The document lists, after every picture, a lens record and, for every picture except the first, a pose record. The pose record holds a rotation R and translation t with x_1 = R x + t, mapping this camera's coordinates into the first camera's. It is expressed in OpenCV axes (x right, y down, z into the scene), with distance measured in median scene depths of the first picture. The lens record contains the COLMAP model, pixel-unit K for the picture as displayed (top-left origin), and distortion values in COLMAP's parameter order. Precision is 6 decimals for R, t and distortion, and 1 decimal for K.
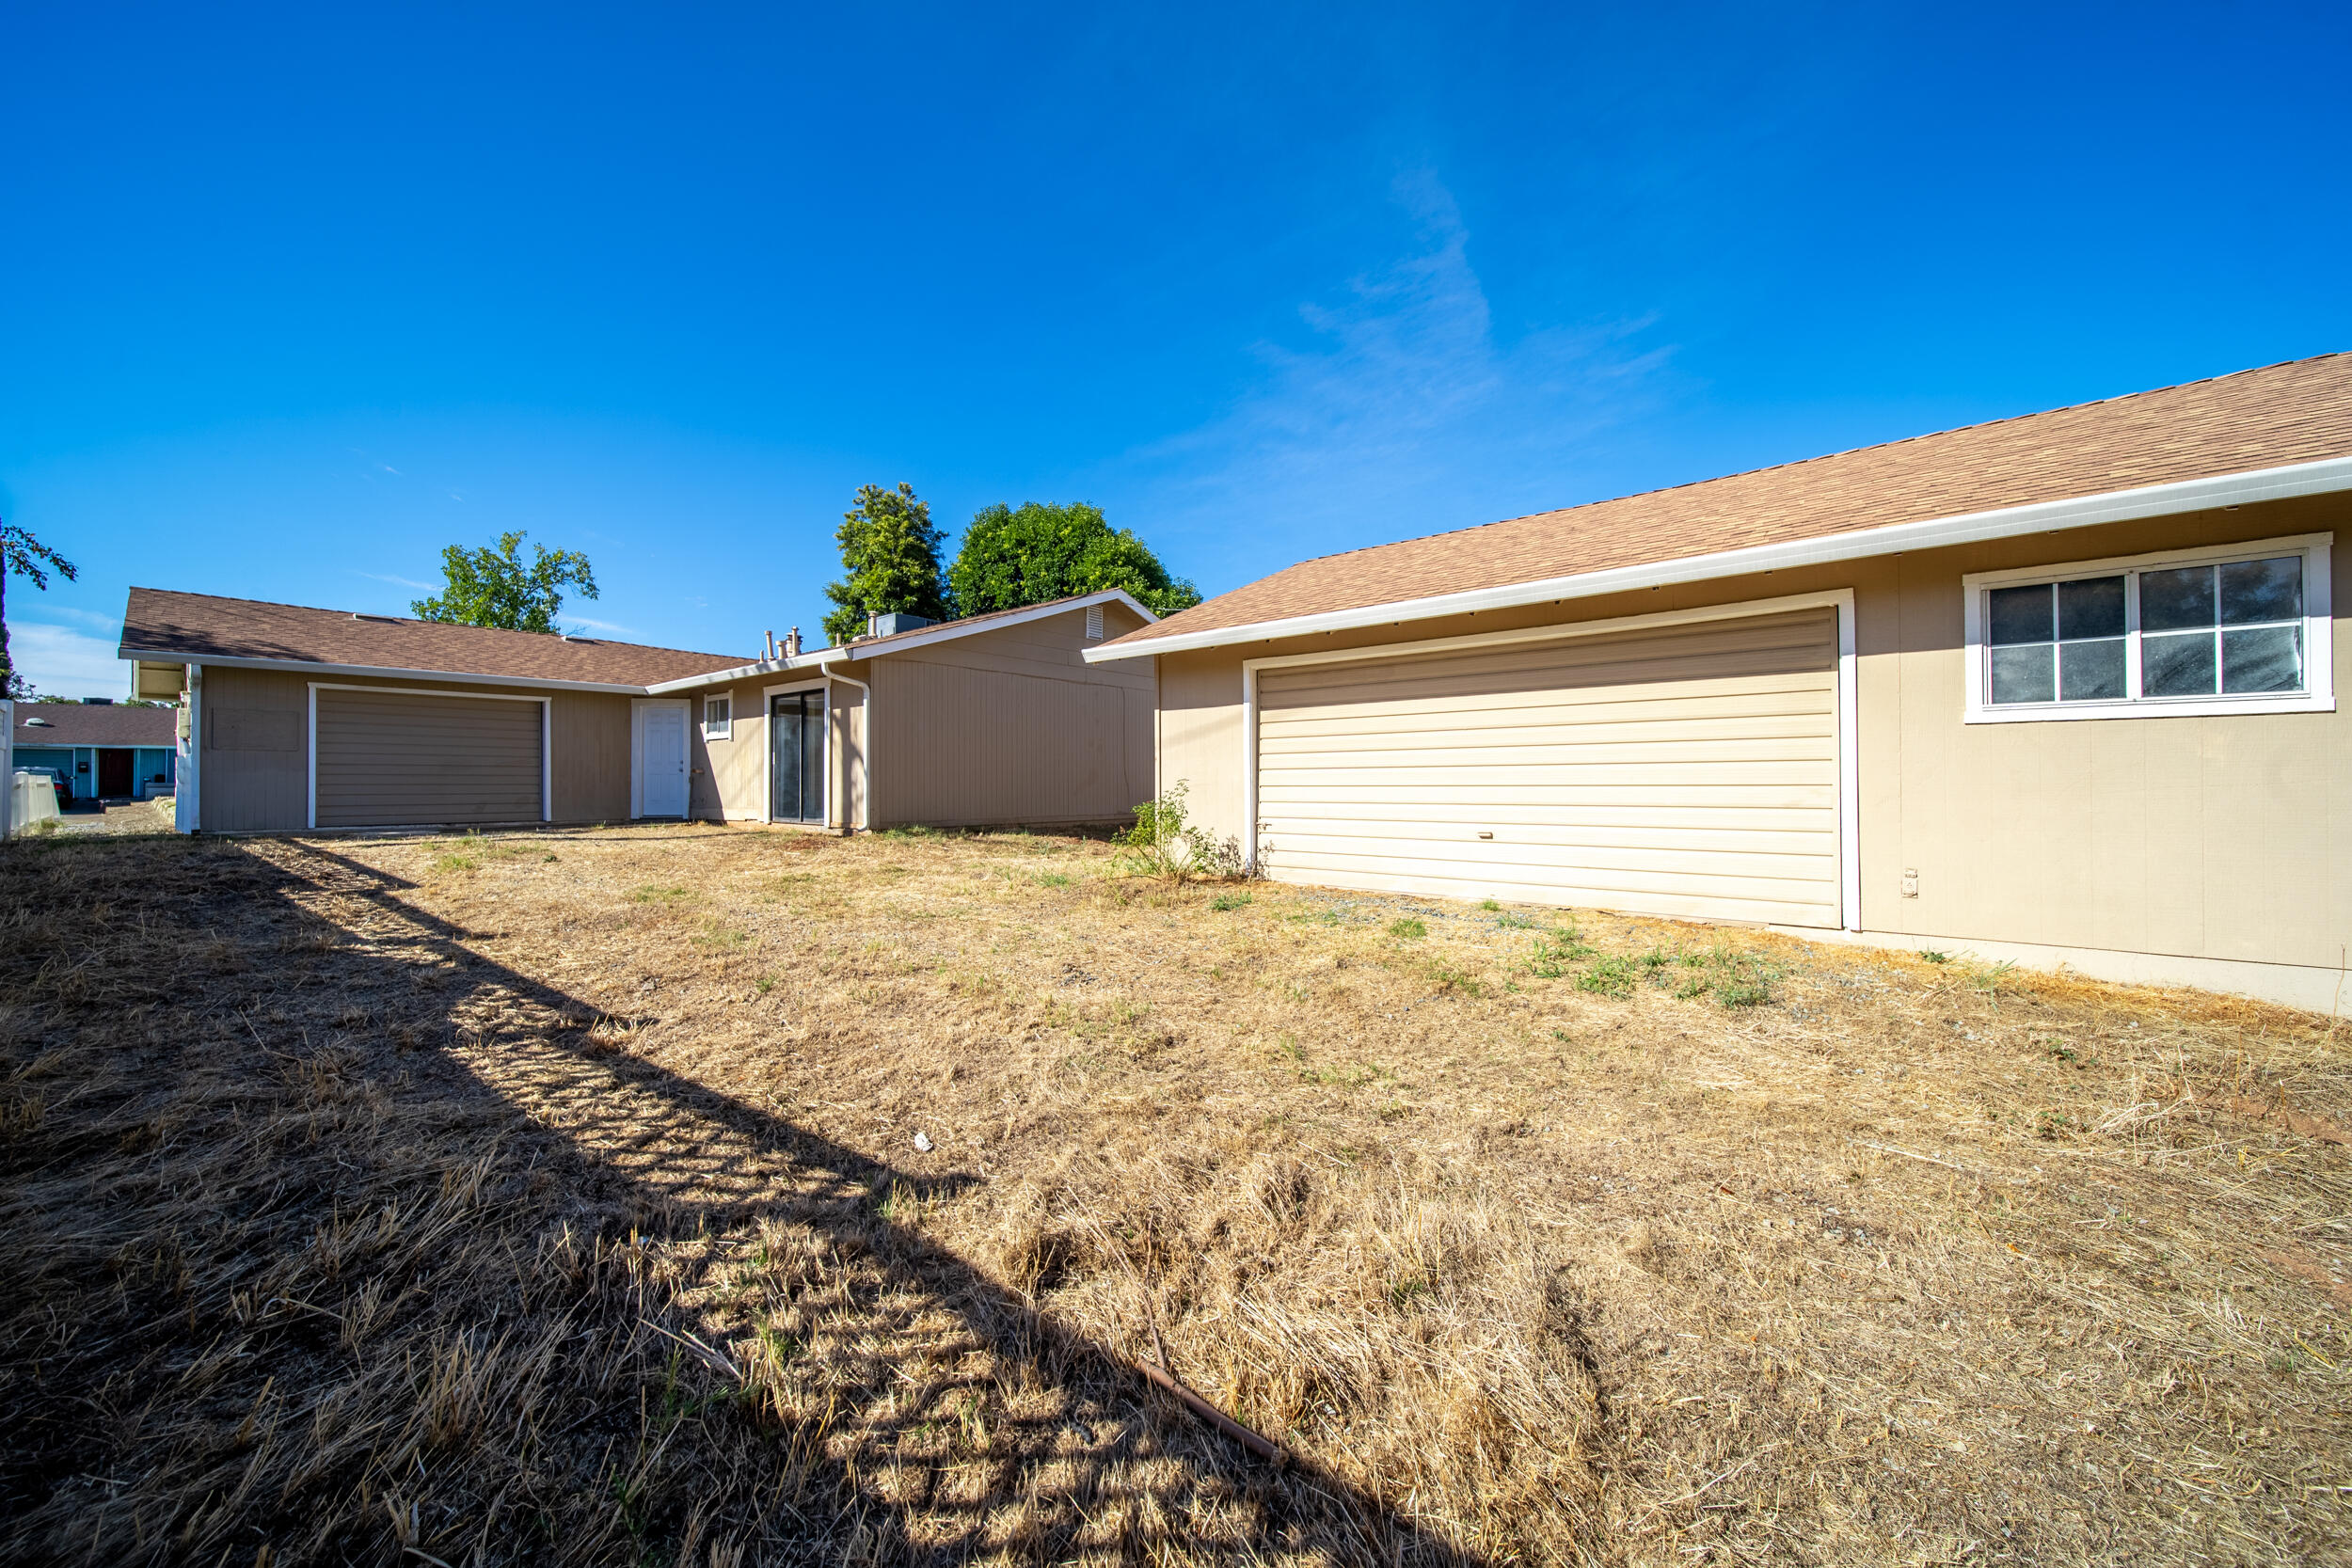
lens RADIAL K [[818.2, 0, 1167.1], [0, 818.2, 789.2], [0, 0, 1]] dist [-0.003099, 0.000137]
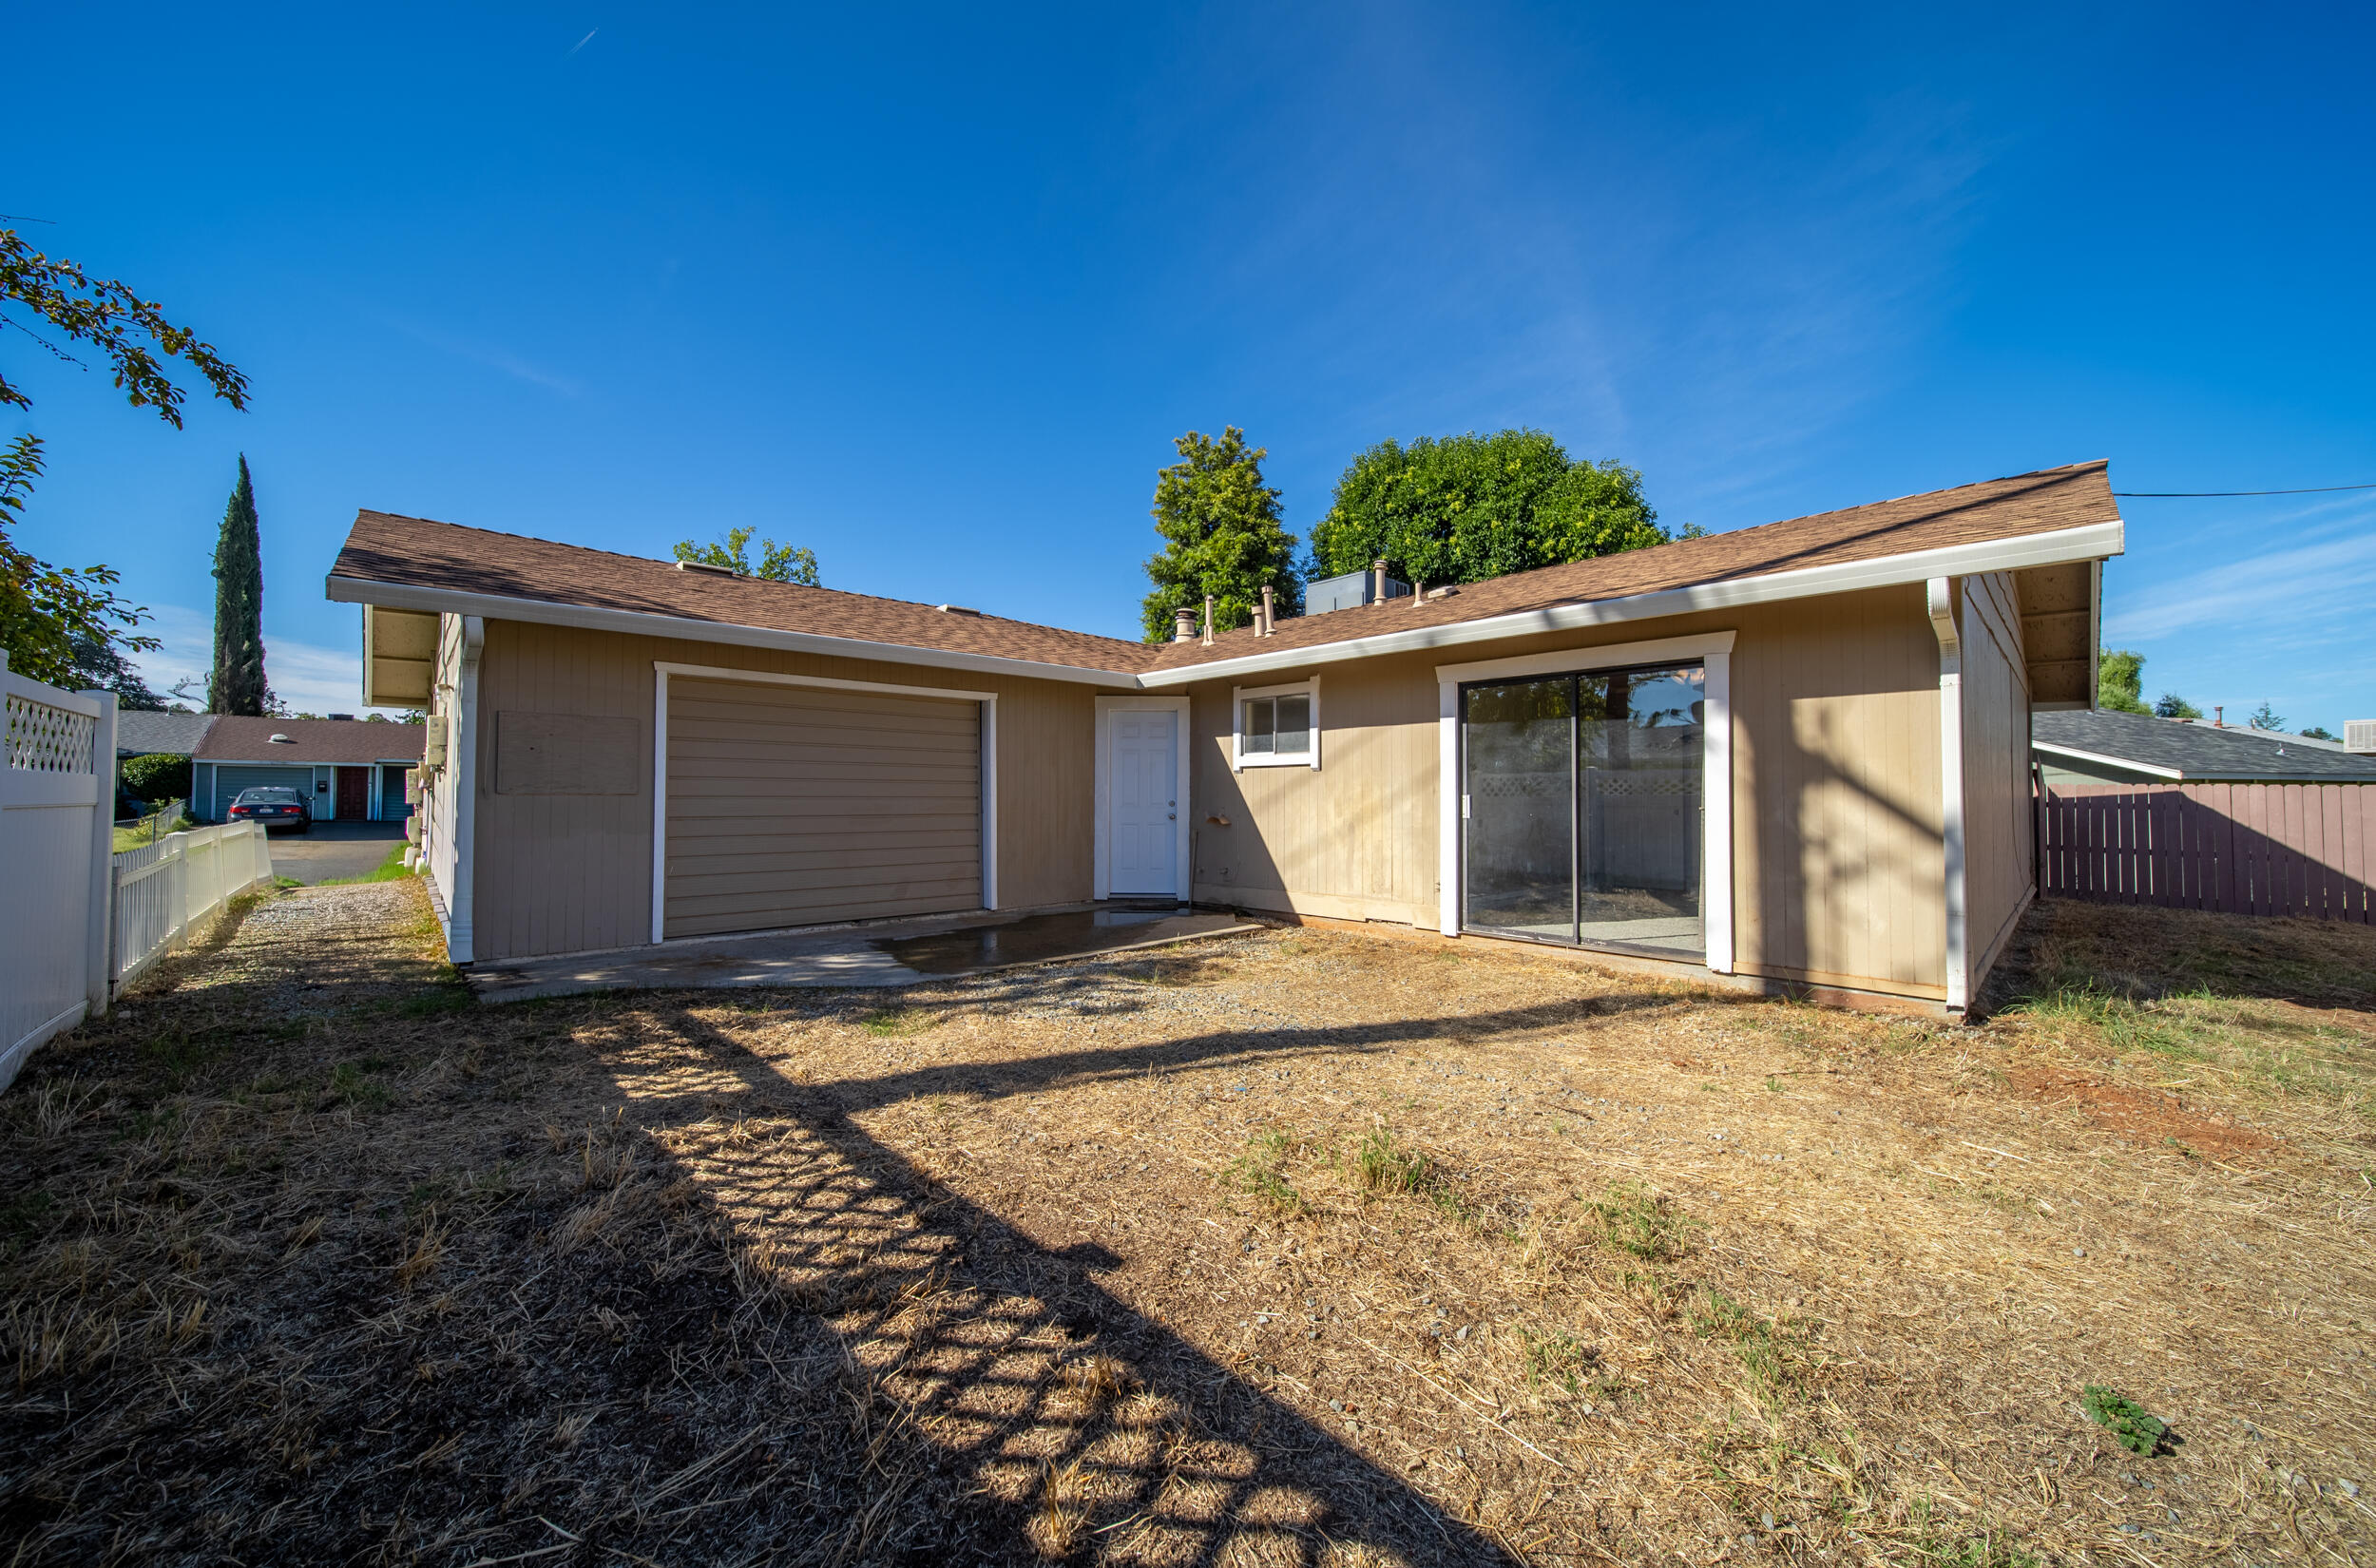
lens RADIAL K [[858.0, 0, 1202.7], [0, 858.0, 785.4], [0, 0, 1]] dist [0.005632, -0.000261]
pose [[0.990666, 0.003309, -0.136272, -0.525249], [-0.006435, 0.999726, -0.022507, -0.034855], [0.136160, 0.023174, 0.990416, 0.420532]]
